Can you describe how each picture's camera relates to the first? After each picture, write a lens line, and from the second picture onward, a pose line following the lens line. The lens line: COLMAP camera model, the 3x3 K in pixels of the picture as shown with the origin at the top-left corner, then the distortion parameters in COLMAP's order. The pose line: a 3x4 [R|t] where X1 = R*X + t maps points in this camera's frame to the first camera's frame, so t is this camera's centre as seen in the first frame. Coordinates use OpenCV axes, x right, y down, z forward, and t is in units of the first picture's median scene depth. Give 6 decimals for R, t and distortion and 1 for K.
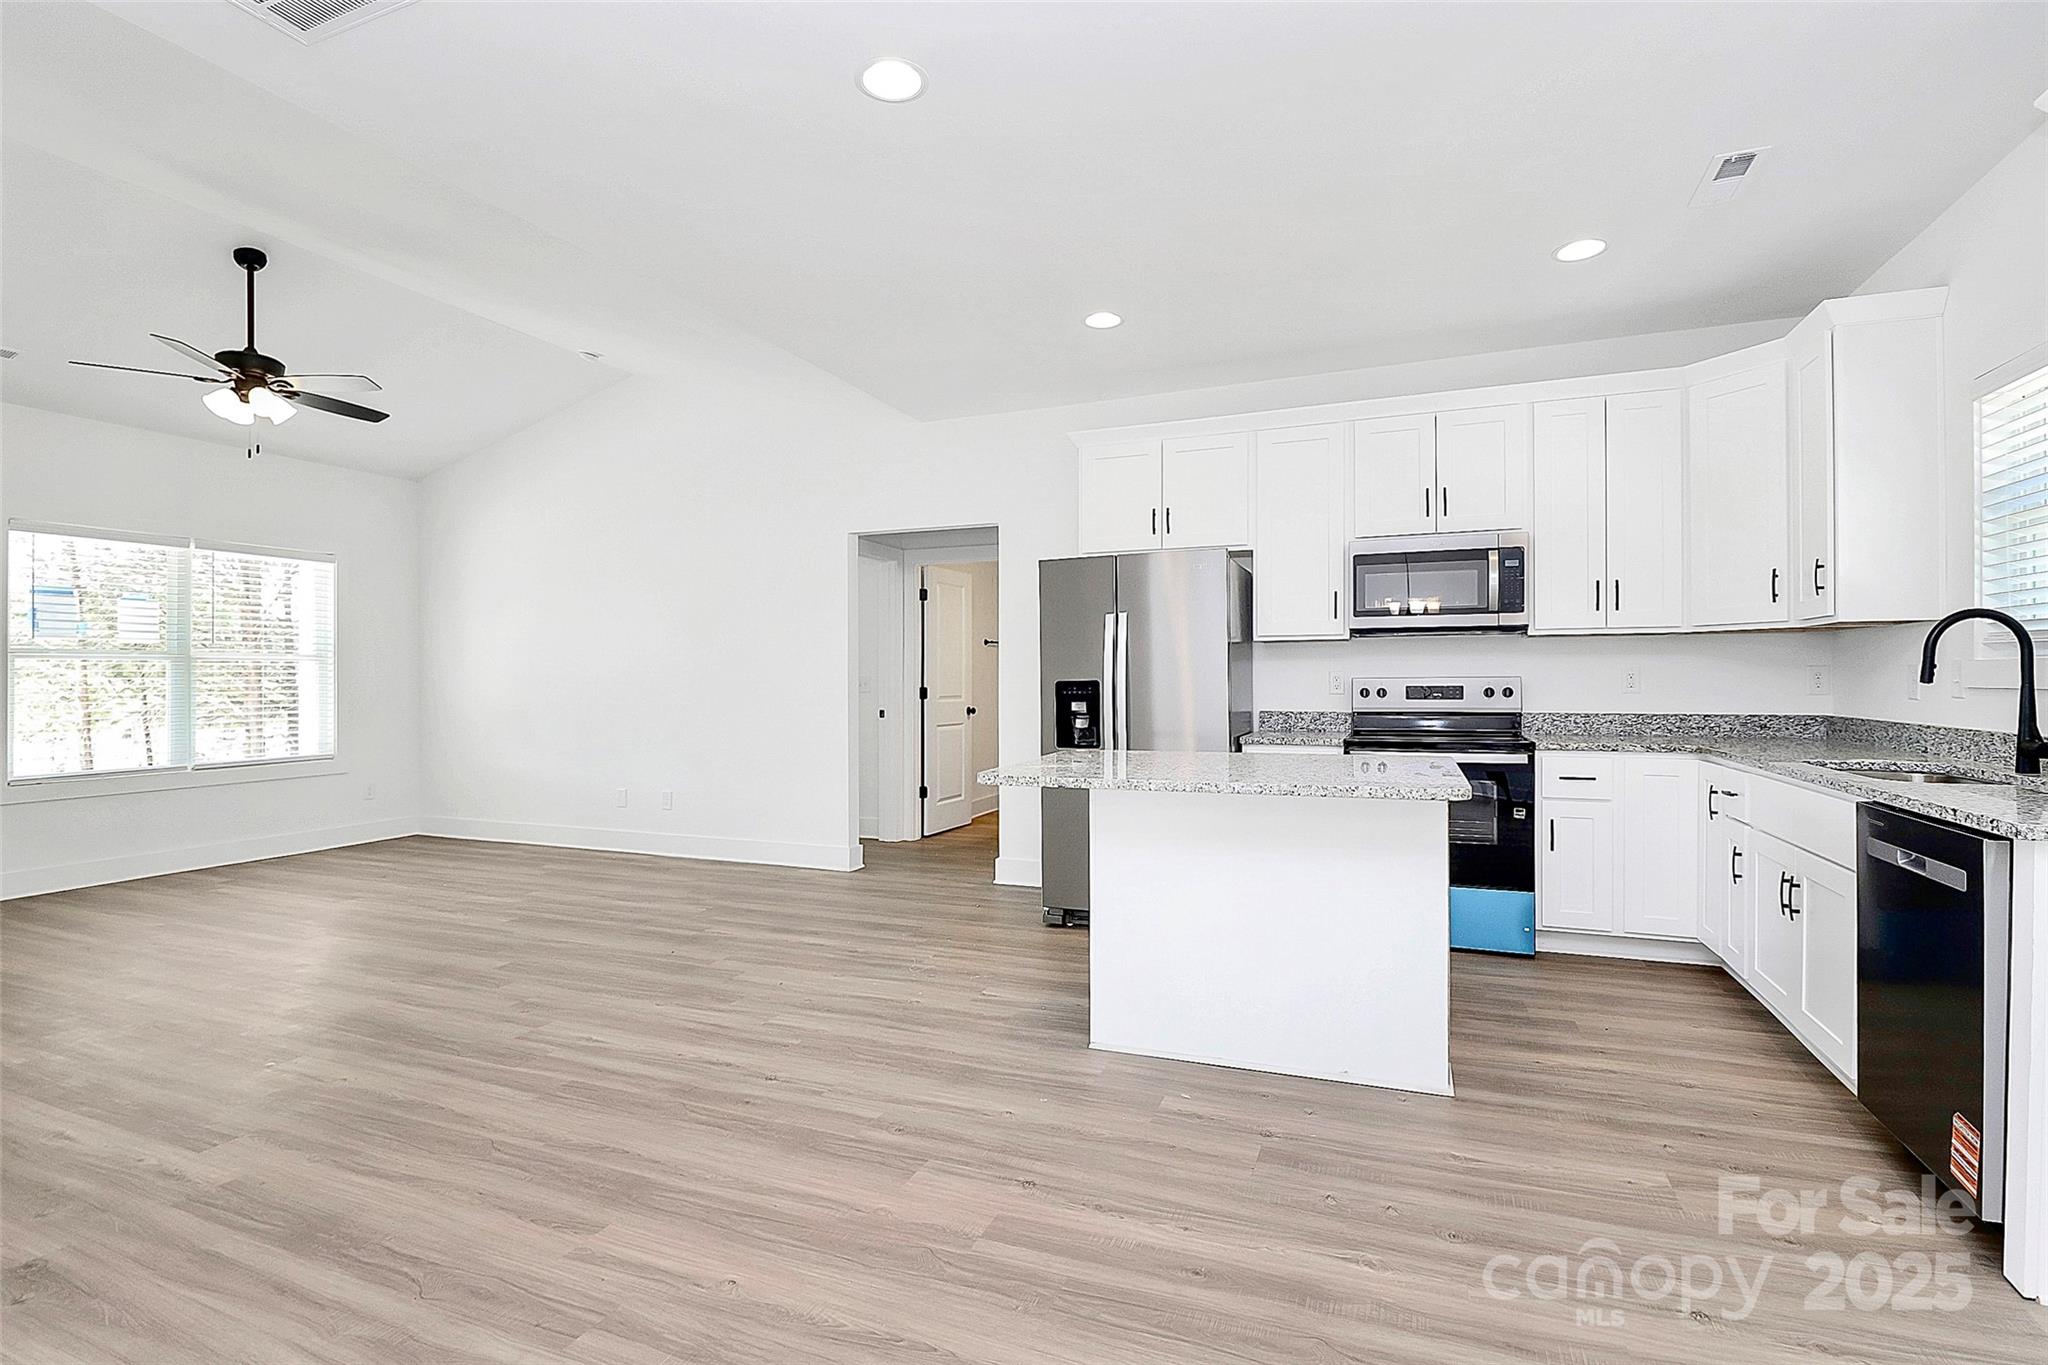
lens RADIAL K [[965.4, 0, 1029.0], [0, 965.4, 660.0], [0, 0, 1]] dist [-0.004150, -0.009686]
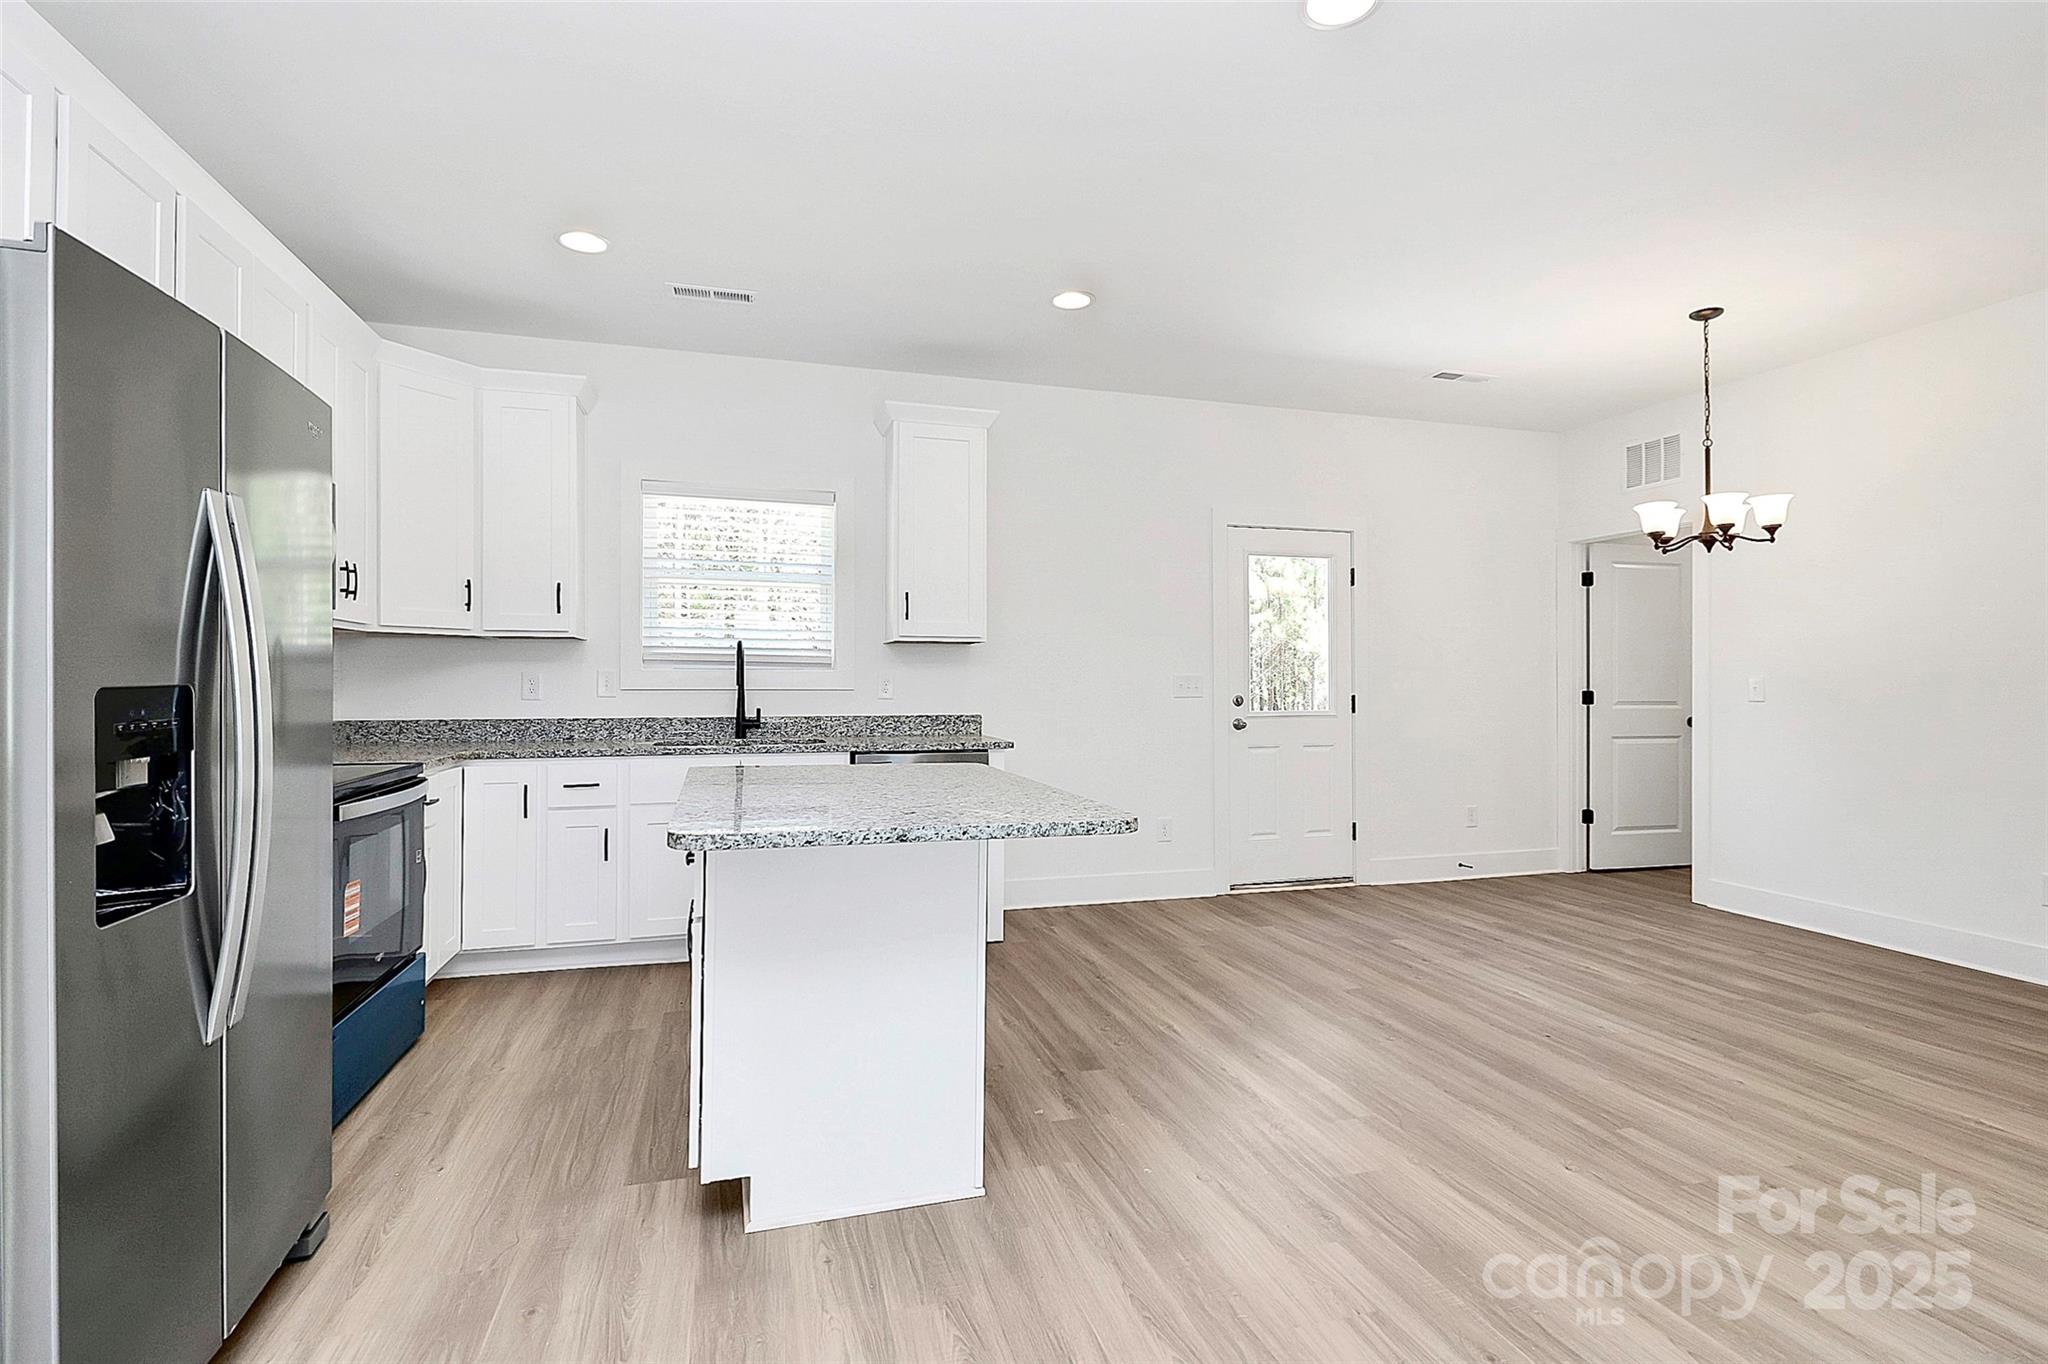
lens RADIAL K [[965.4, 0, 1026.8], [0, 965.4, 670.2], [0, 0, 1]] dist [-0.004150, -0.009686]
pose [[-0.619045, 0.011687, 0.785269, -0.388719], [-0.012599, 0.999613, -0.024809, 0.020937], [-0.785255, -0.025251, -0.618658, 1.058872]]
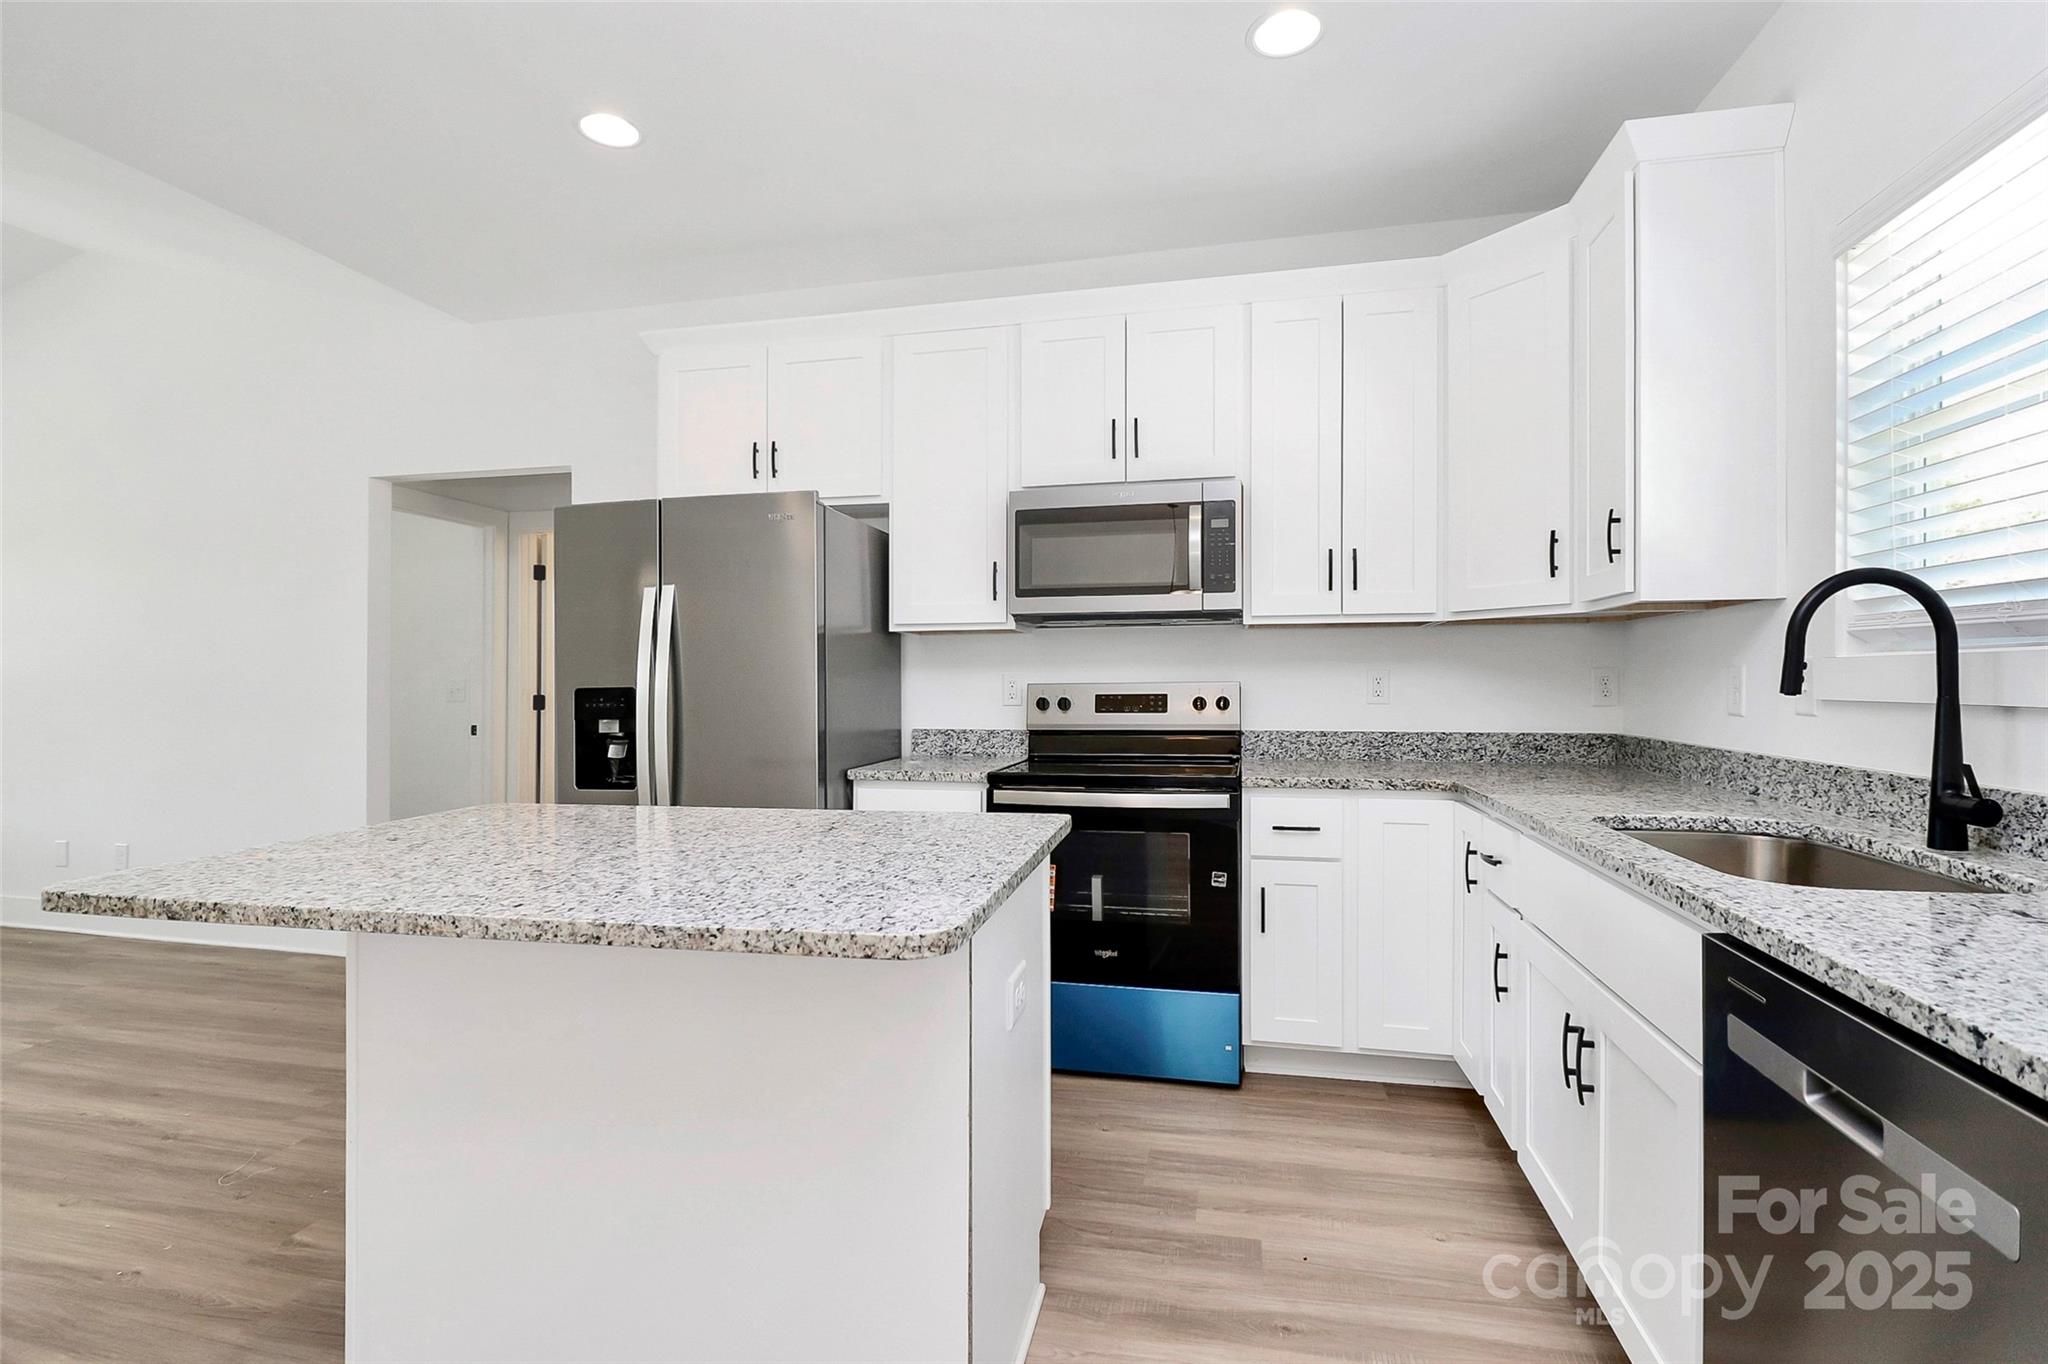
lens RADIAL K [[965.4, 0, 1028.9], [0, 965.4, 657.8], [0, 0, 1]] dist [-0.004150, -0.009686]
pose [[0.986503, 0.004582, 0.163681, 0.250971], [-0.003613, 0.999974, -0.006215, 0.004281], [-0.163705, 0.005540, 0.986494, 0.325573]]
